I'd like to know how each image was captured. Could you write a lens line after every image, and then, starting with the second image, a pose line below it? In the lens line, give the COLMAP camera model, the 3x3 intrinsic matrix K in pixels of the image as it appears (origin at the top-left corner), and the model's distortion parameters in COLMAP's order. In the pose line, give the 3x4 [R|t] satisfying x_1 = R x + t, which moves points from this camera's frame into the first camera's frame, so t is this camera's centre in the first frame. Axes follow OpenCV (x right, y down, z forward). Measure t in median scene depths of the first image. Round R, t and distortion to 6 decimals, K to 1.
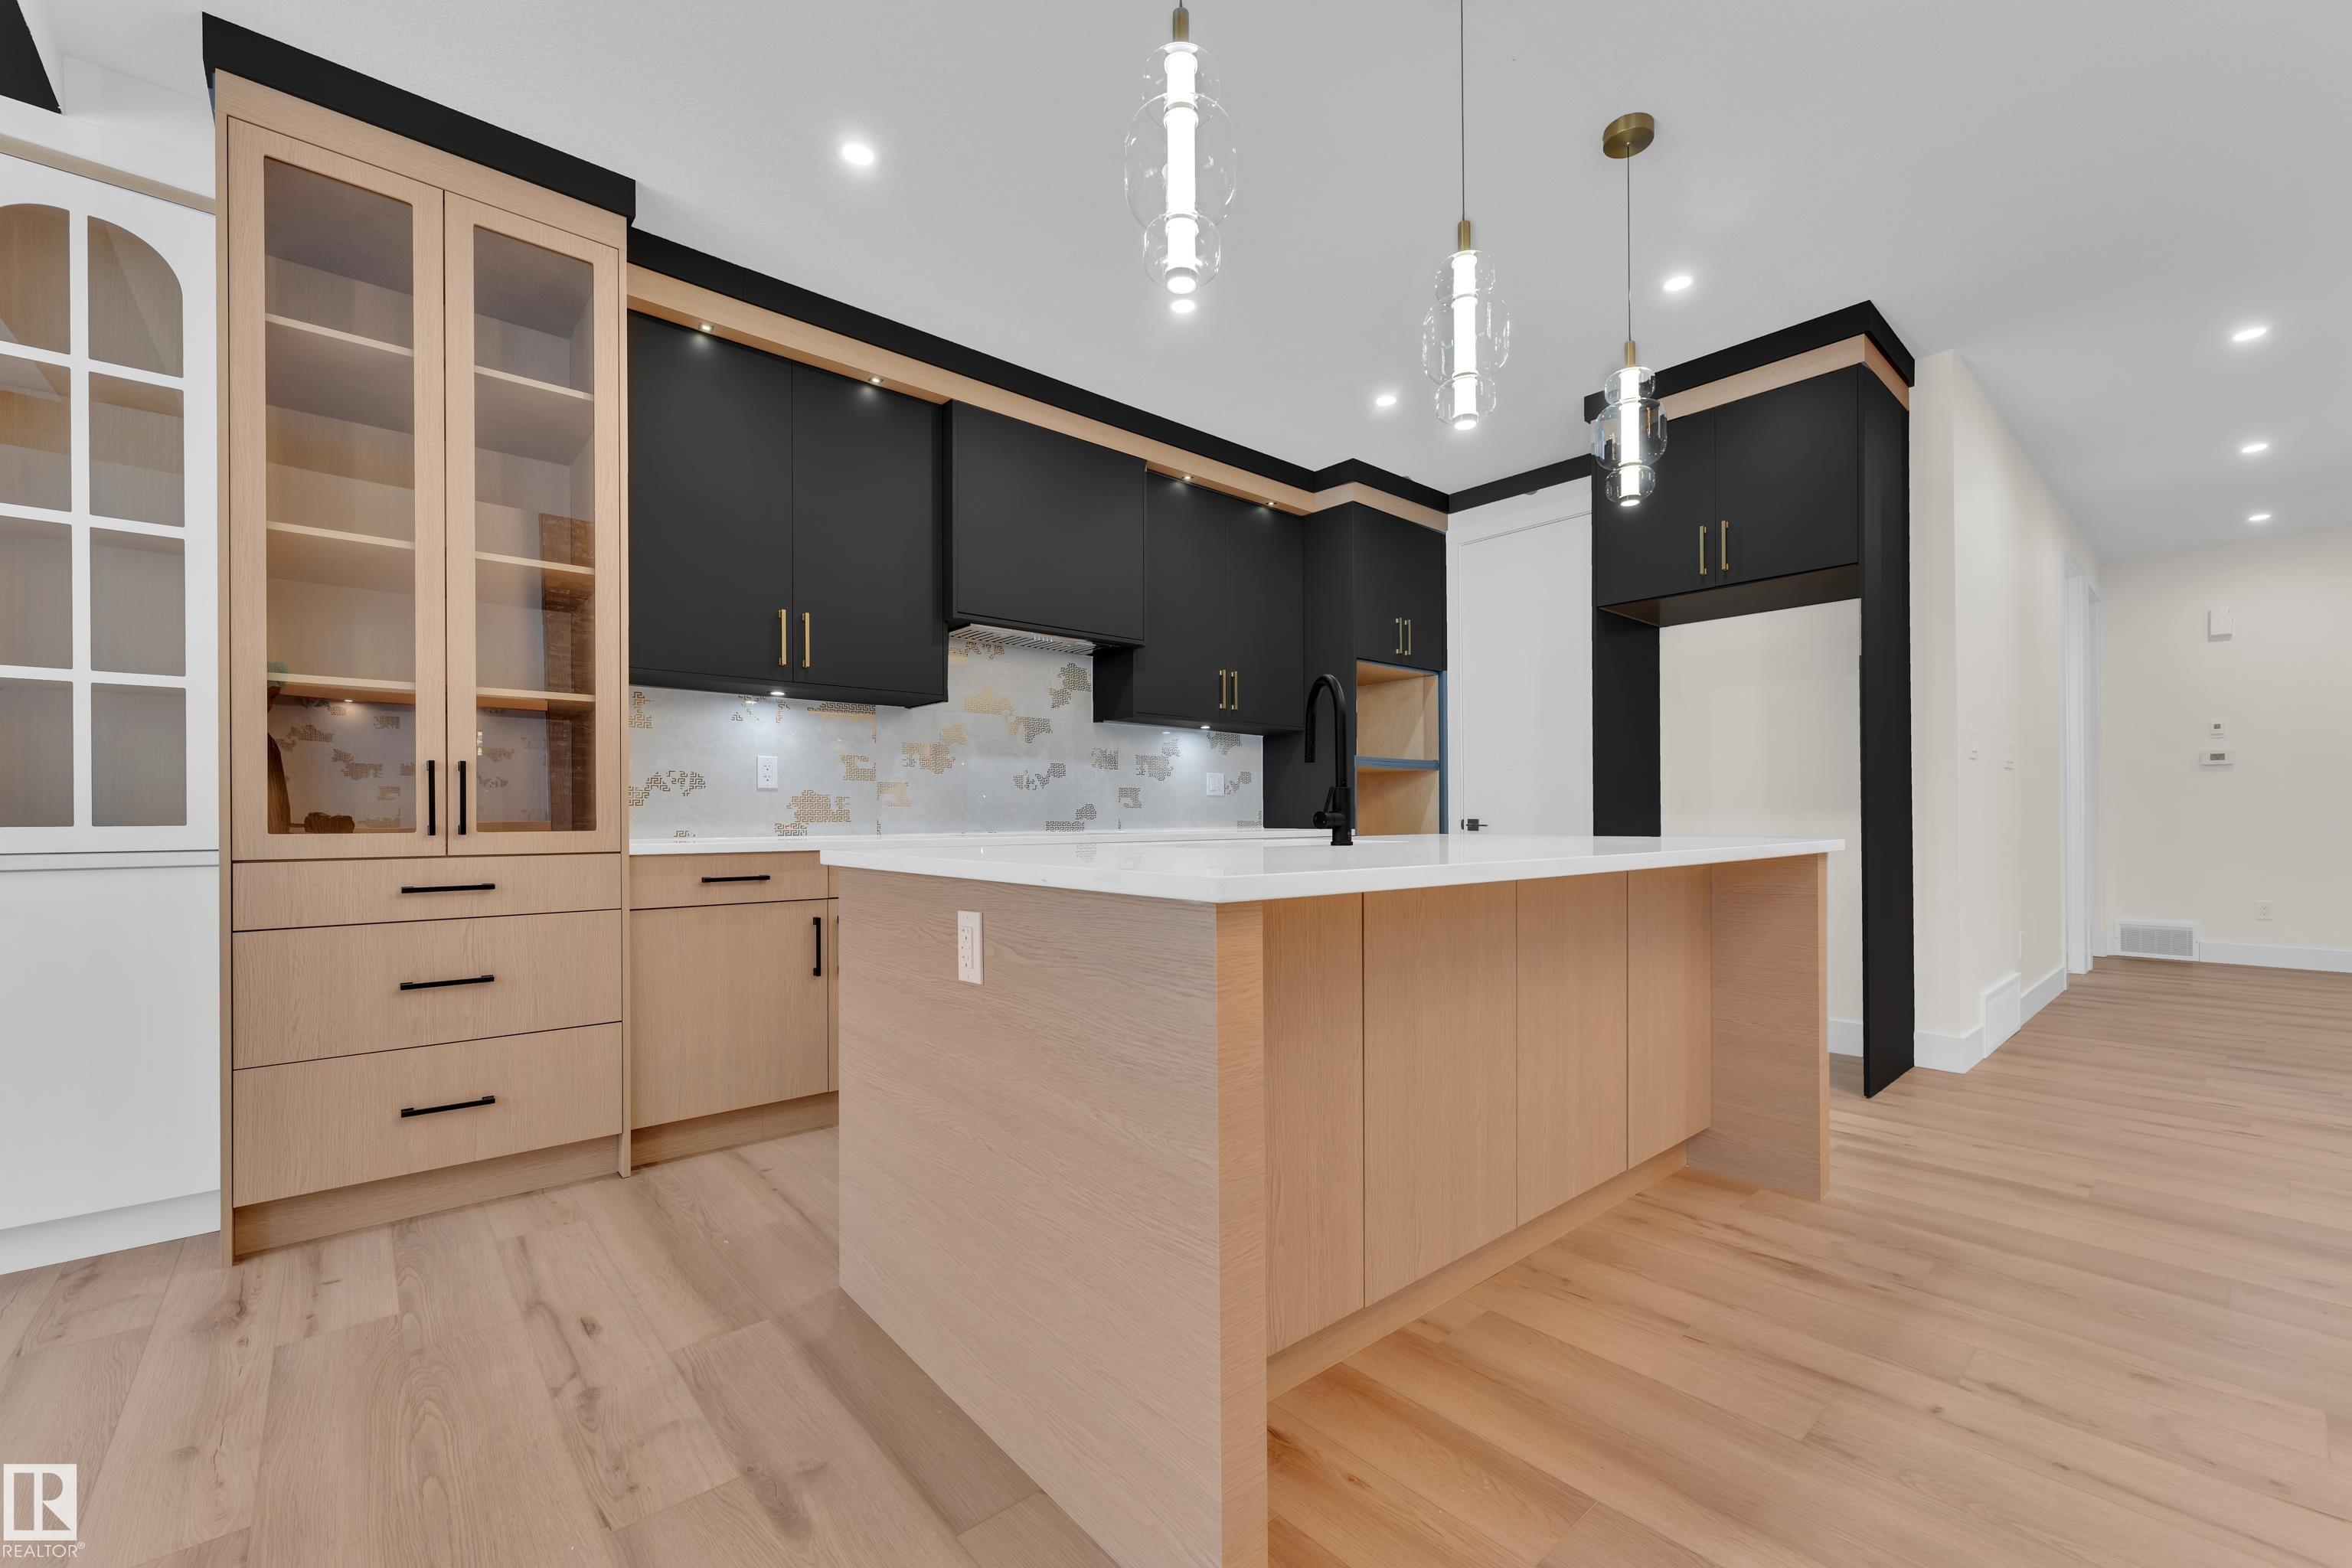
lens RADIAL K [[952.9, 0, 1176.0], [0, 952.9, 817.4], [0, 0, 1]] dist [0.000624, -0.000017]
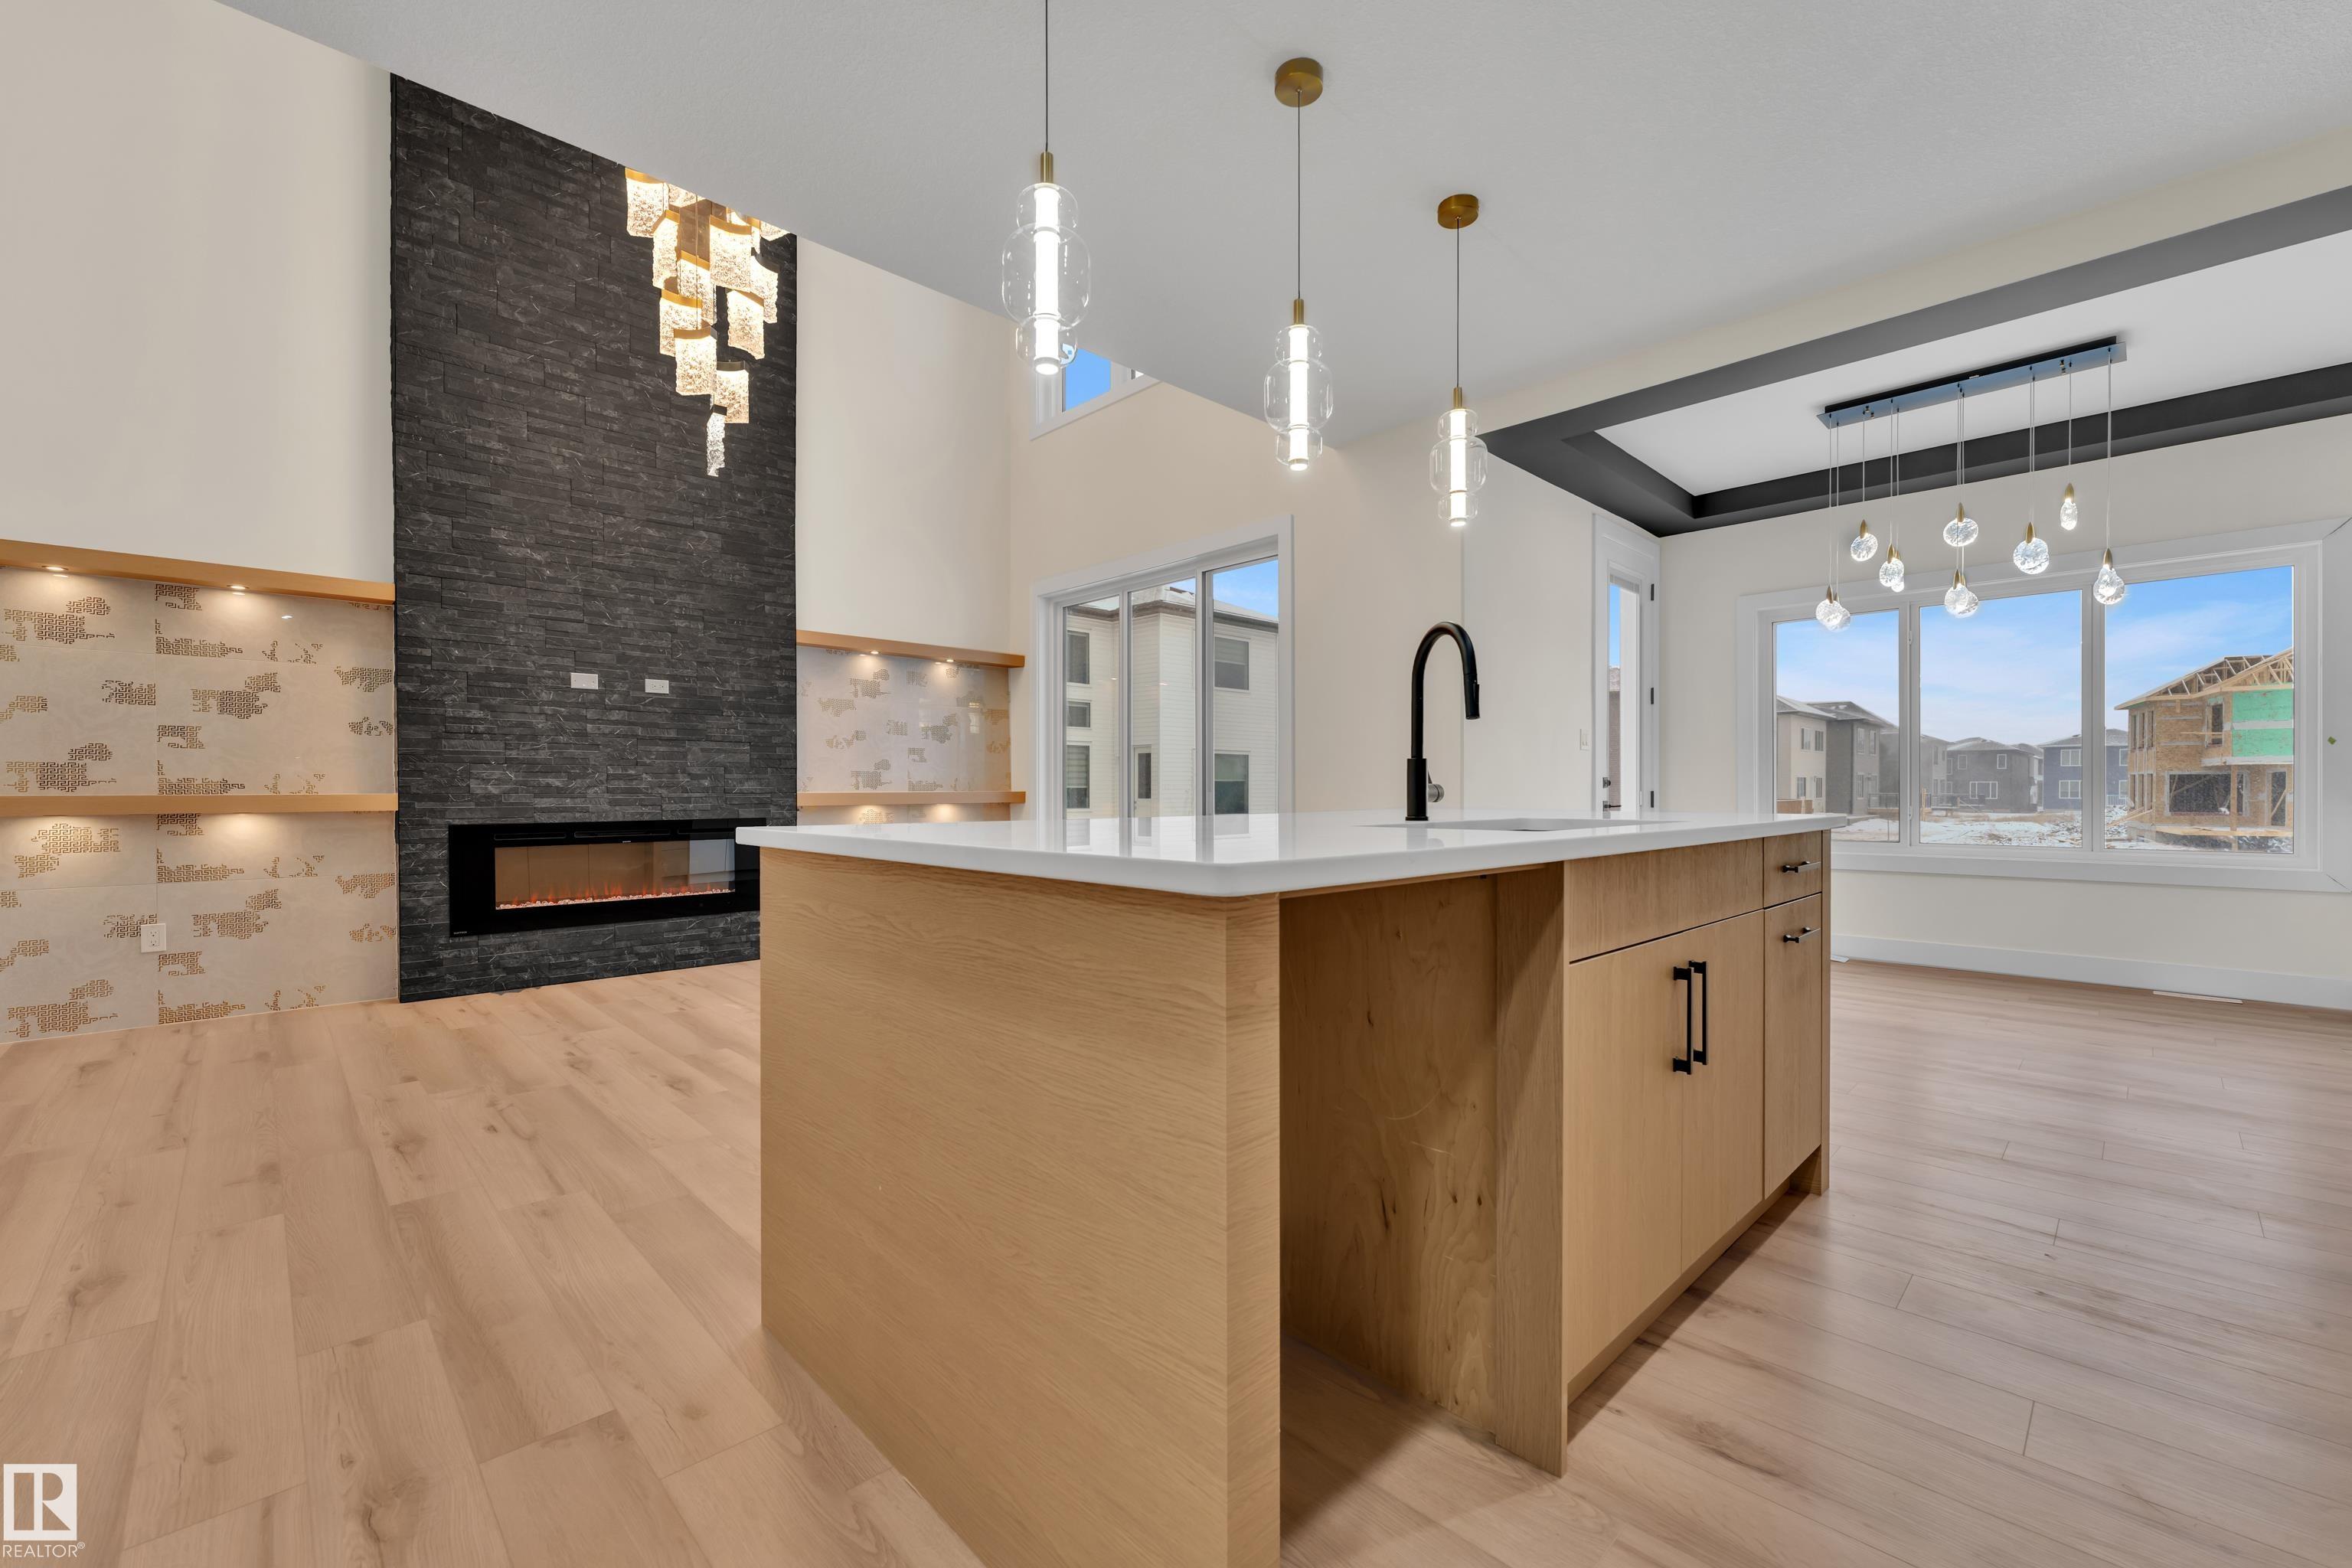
lens RADIAL K [[960.1, 0, 1171.0], [0, 960.1, 798.0], [0, 0, 1]] dist [-0.008750, 0.002123]
pose [[-0.998717, 0.008253, -0.049953, 0.378012], [0.007774, 0.999922, 0.009783, -0.002972], [0.050030, 0.009382, -0.998704, 1.585553]]
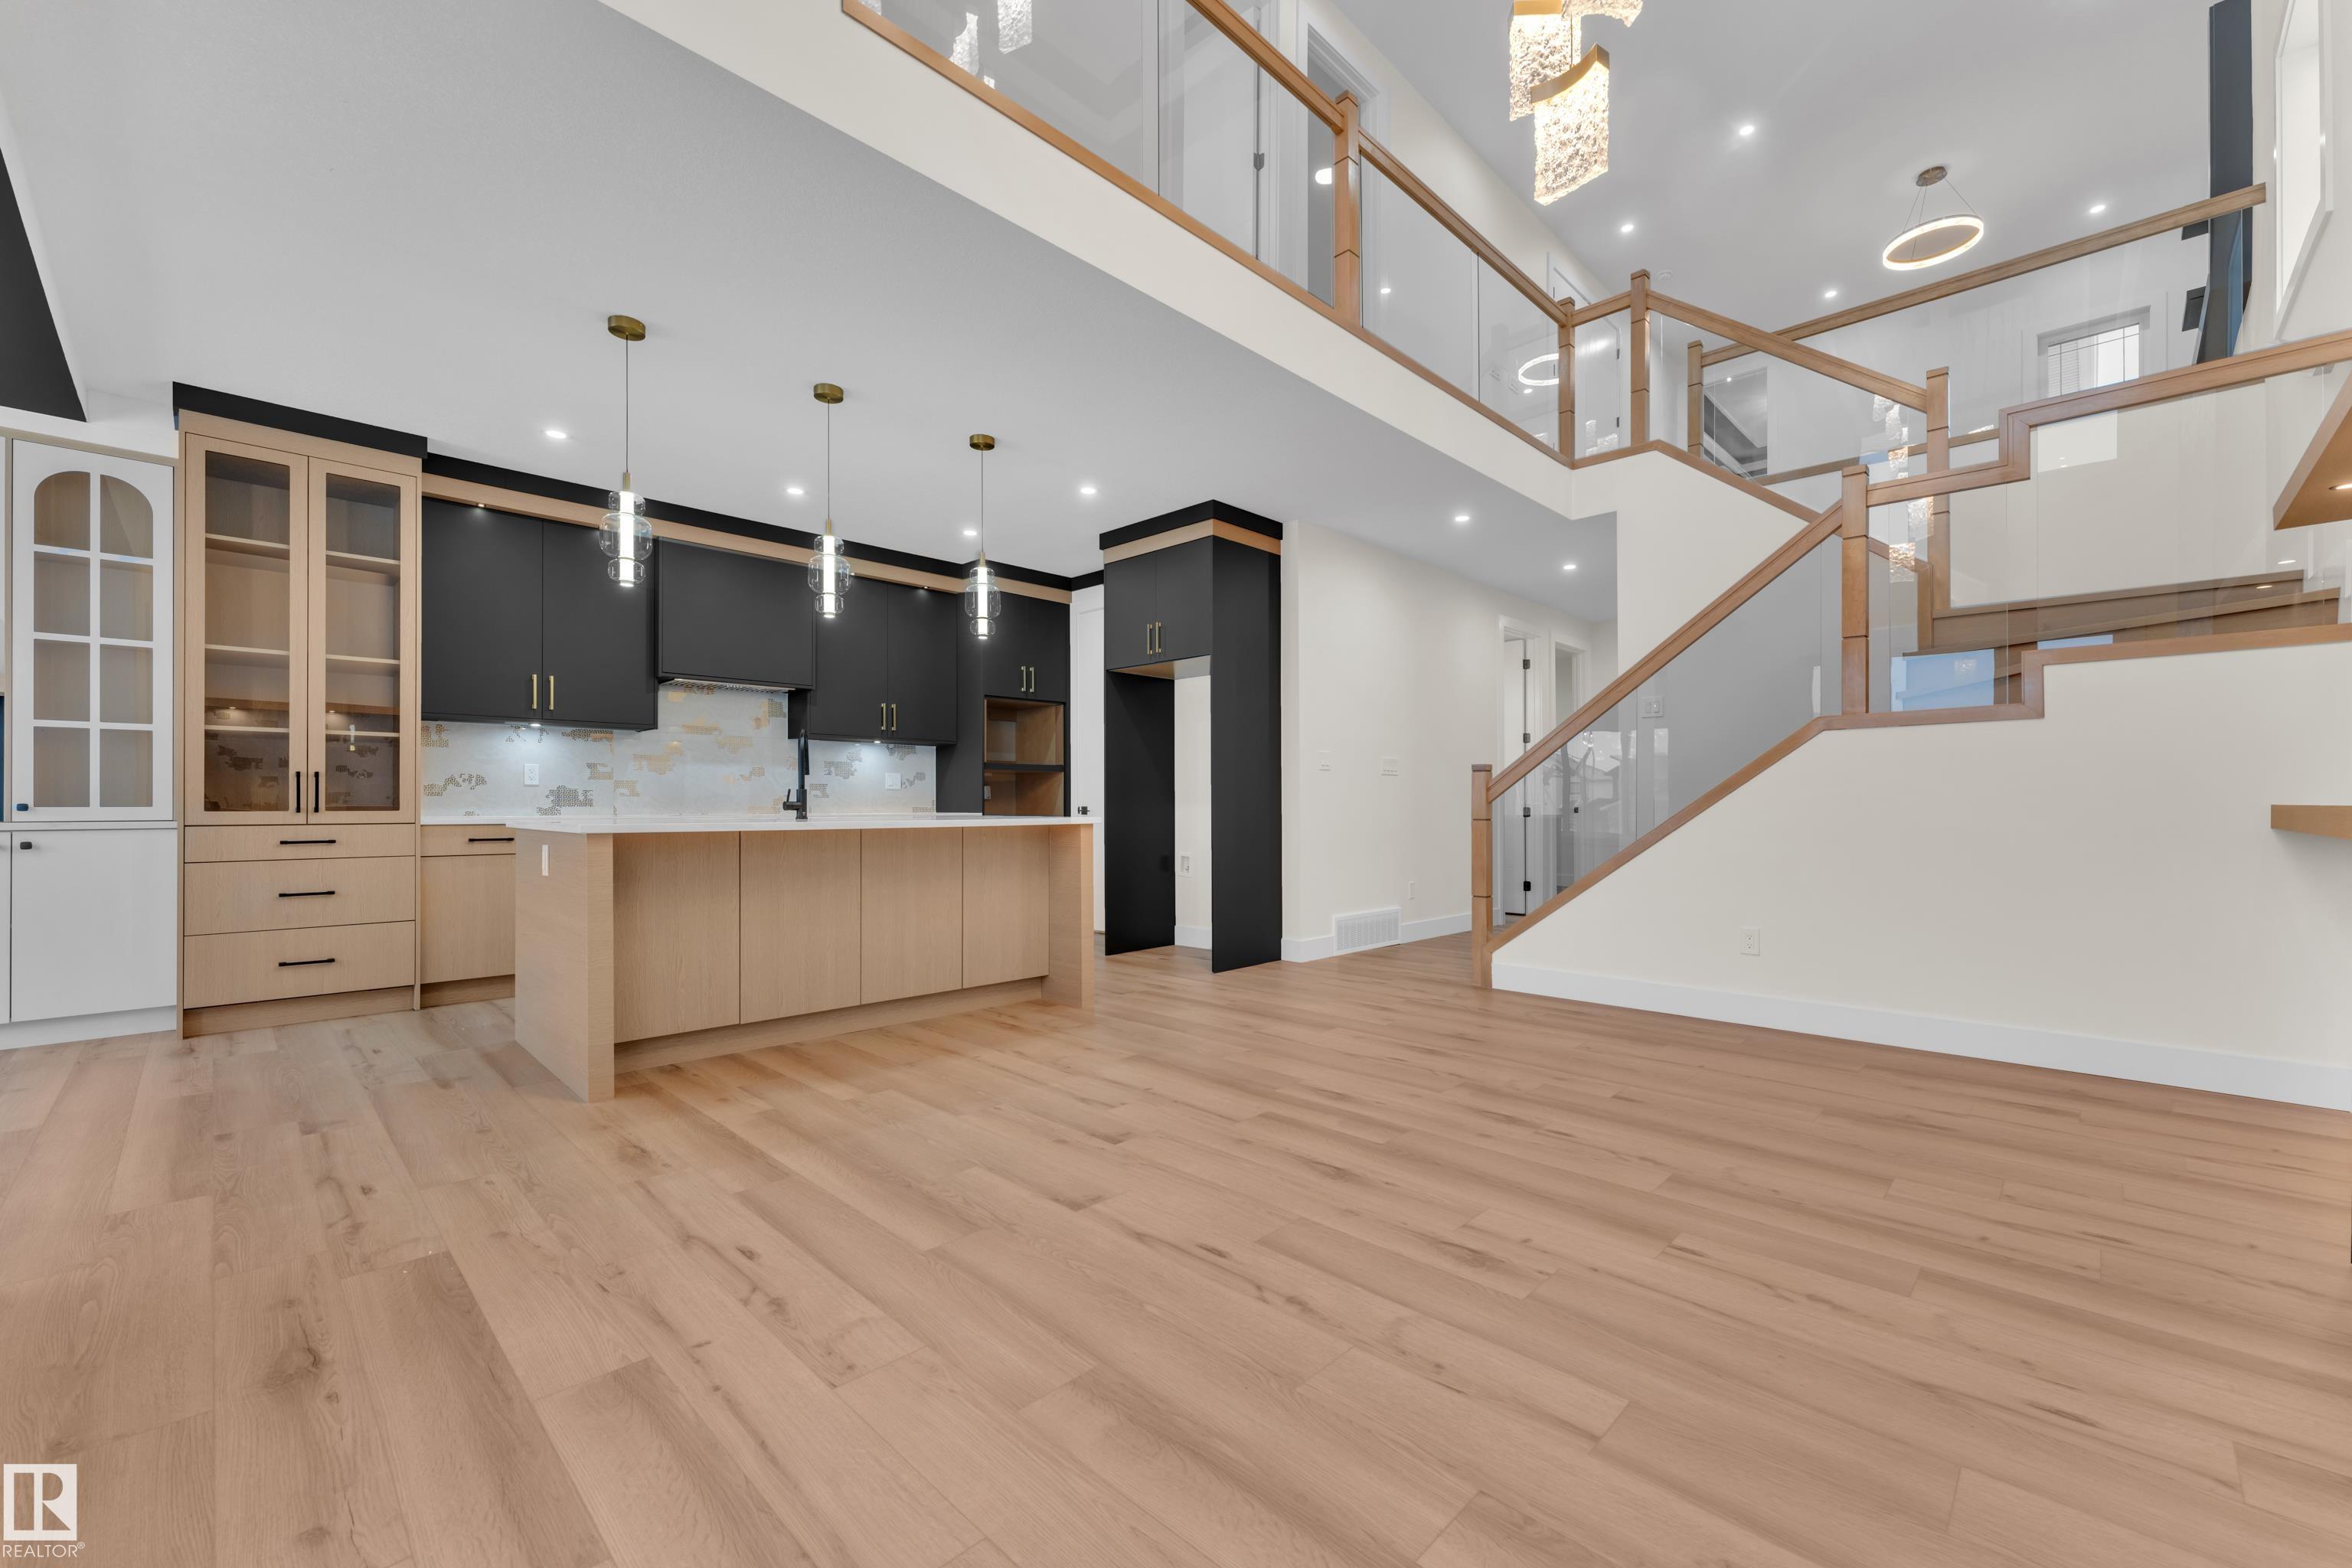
lens RADIAL K [[945.2, 0, 1174.4], [0, 945.2, 800.3], [0, 0, 1]] dist [0.001516, -0.000074]
pose [[0.997117, 0.003970, 0.075770, 0.643465], [-0.003591, 0.999980, -0.005137, -0.001082], [-0.075789, 0.004851, 0.997112, -0.796444]]
